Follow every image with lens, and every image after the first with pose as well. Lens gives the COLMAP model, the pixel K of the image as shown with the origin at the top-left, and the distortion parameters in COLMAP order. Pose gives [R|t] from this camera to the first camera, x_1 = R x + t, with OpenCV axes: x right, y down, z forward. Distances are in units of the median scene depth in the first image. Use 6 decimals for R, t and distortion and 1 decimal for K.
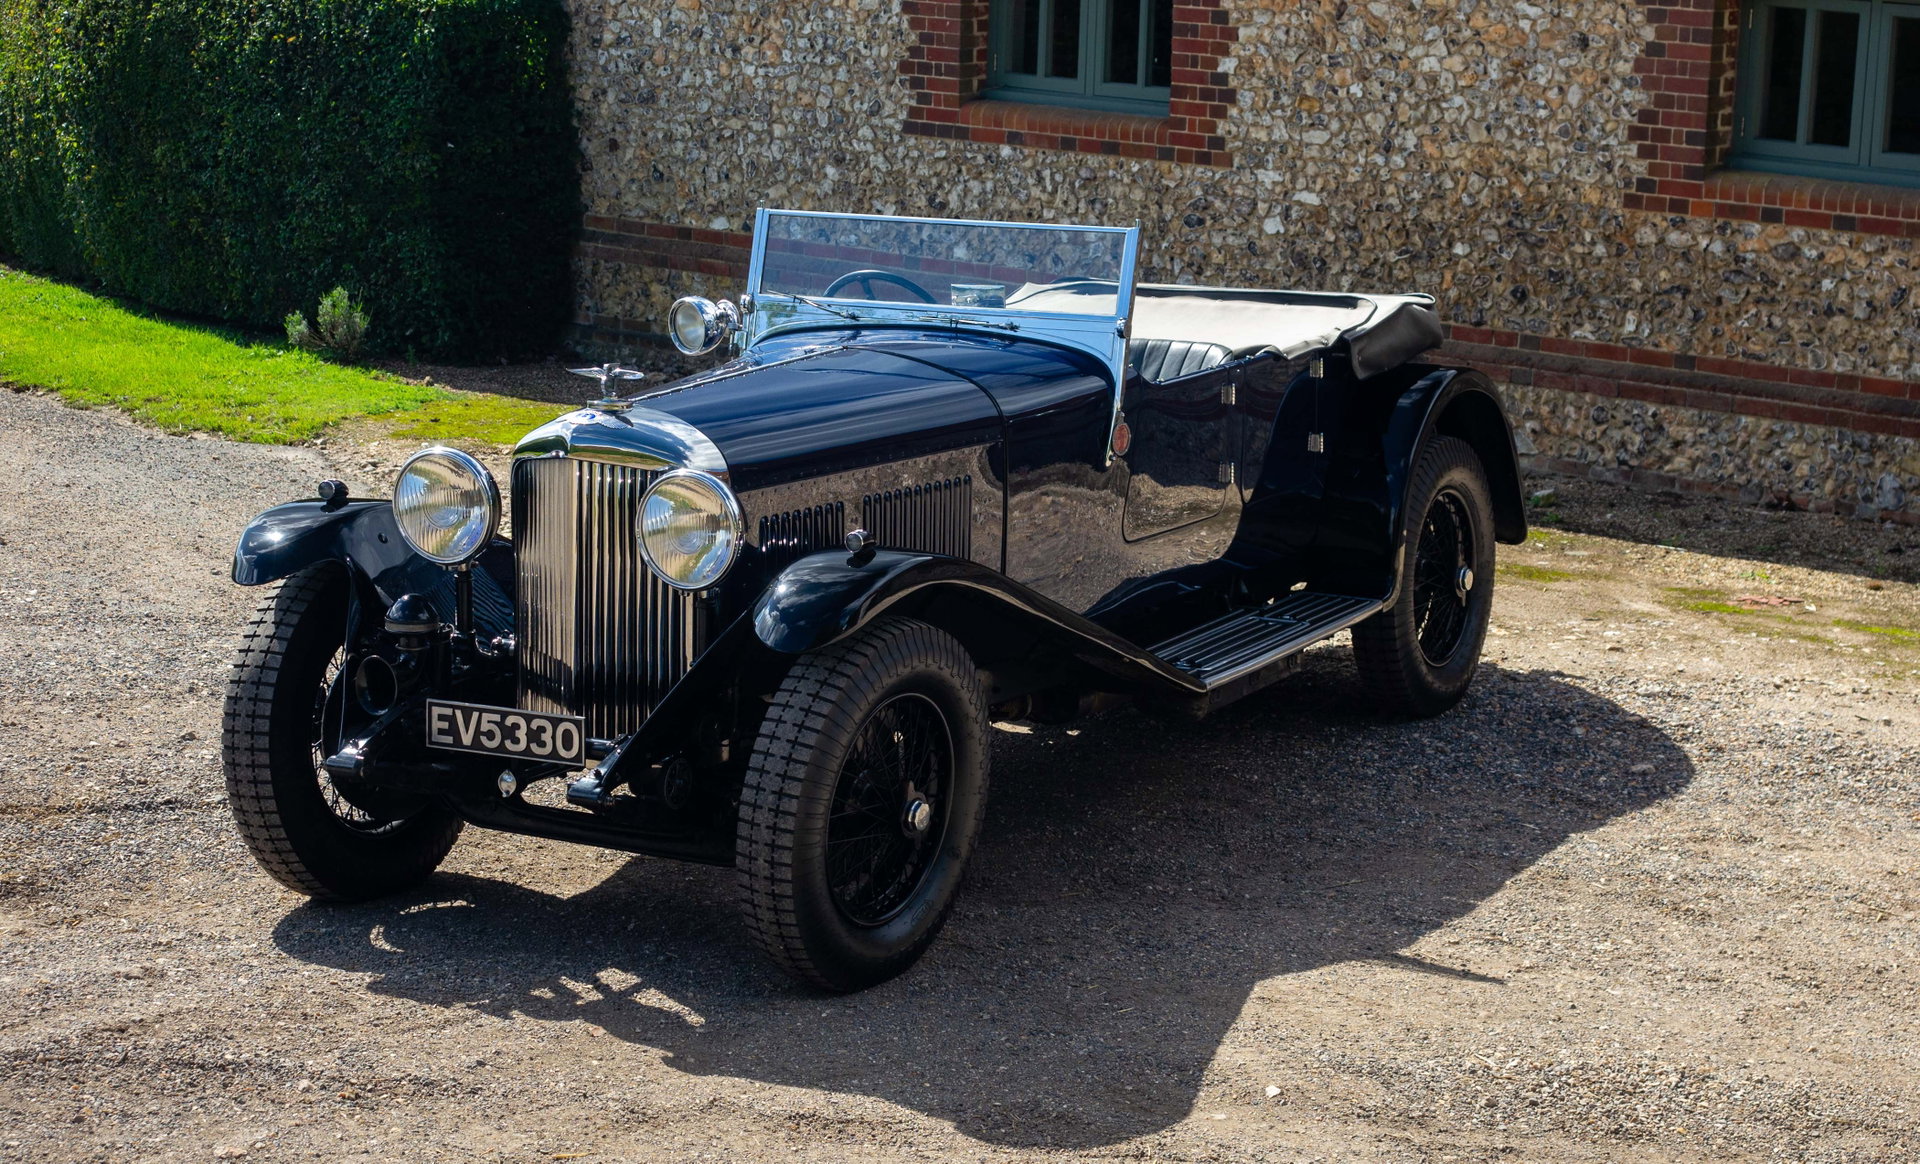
lens RADIAL K [[4026.0, 0, 1144.0], [0, 4026.0, 574.9], [0, 0, 1]] dist [-0.011893, 0.000000]
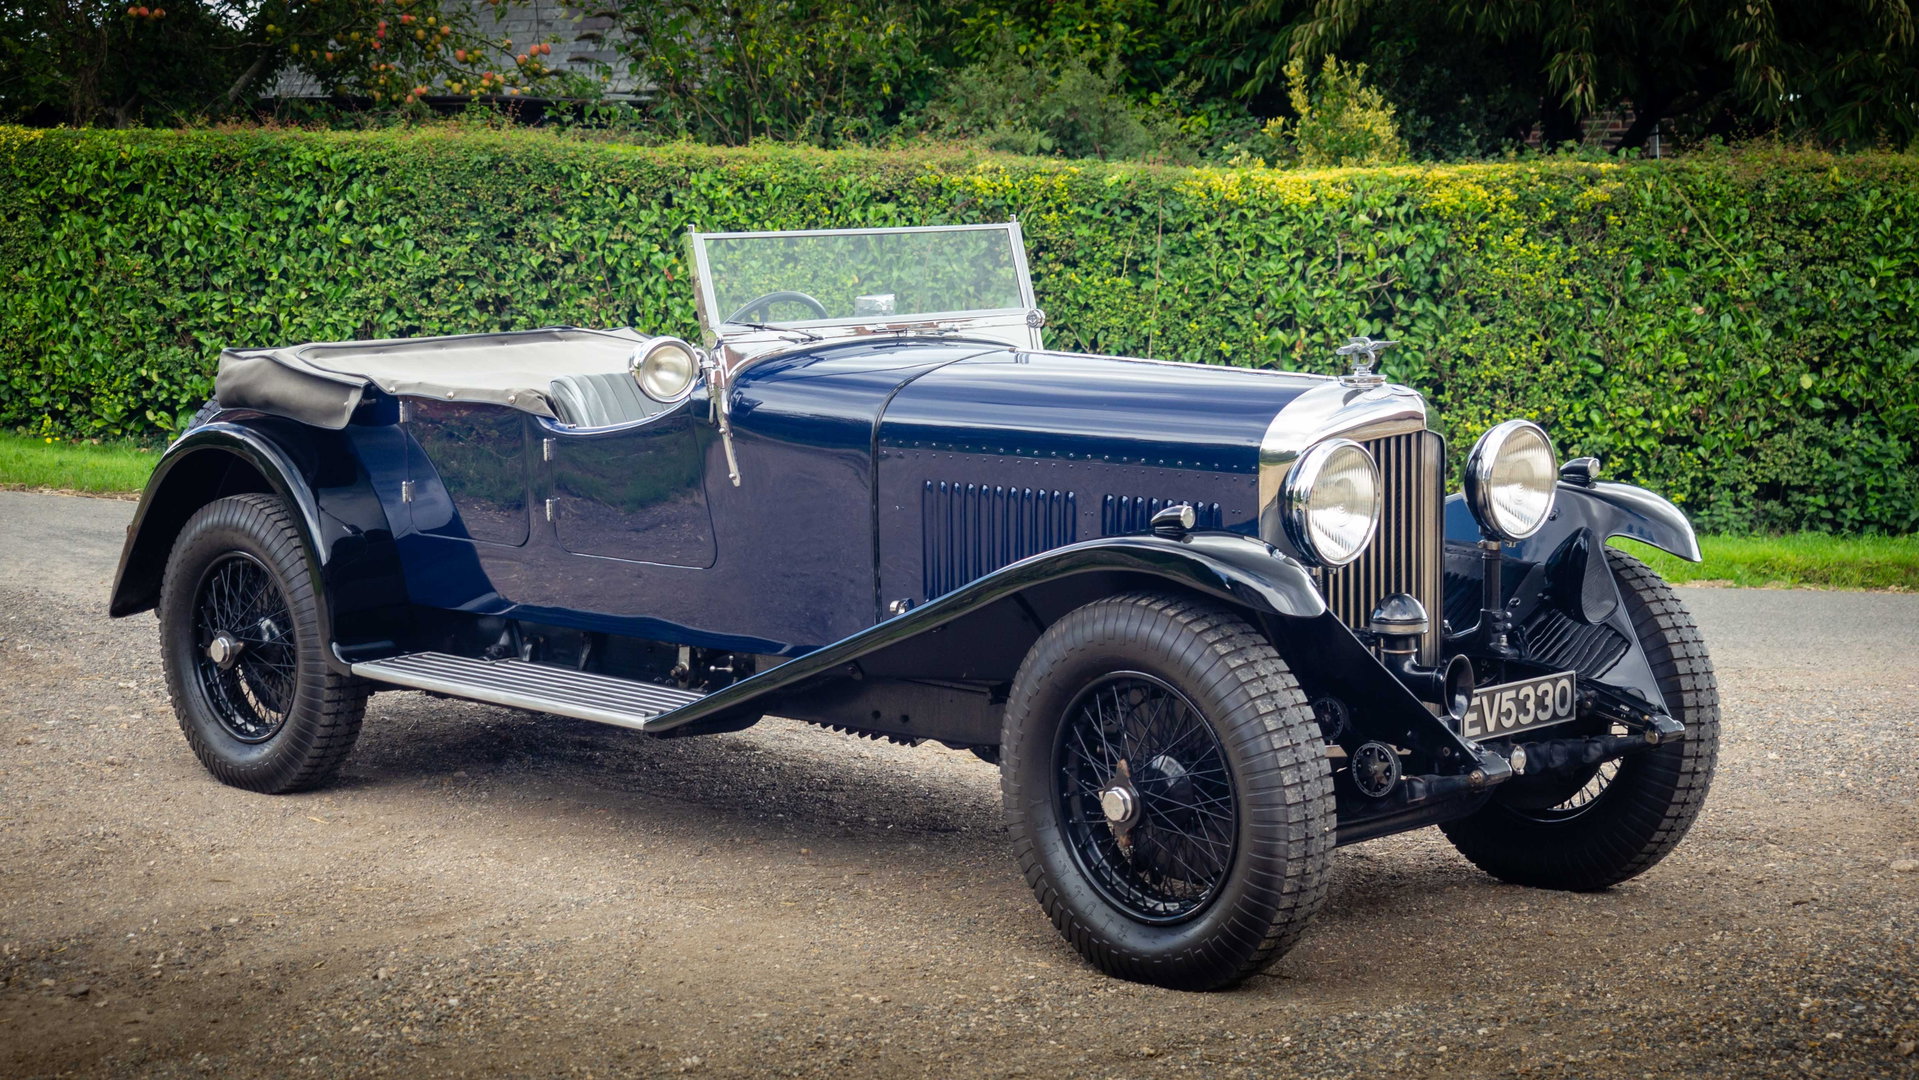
lens RADIAL K [[3288.2, 0, 979.2], [0, 3288.2, 538.6], [0, 0, 1]] dist [-0.003274, 0.000000]
pose [[0.324054, -0.126693, 0.937517, -0.501586], [0.173452, 0.982150, 0.072771, -0.042857], [-0.930002, 0.139033, 0.340245, 0.457954]]
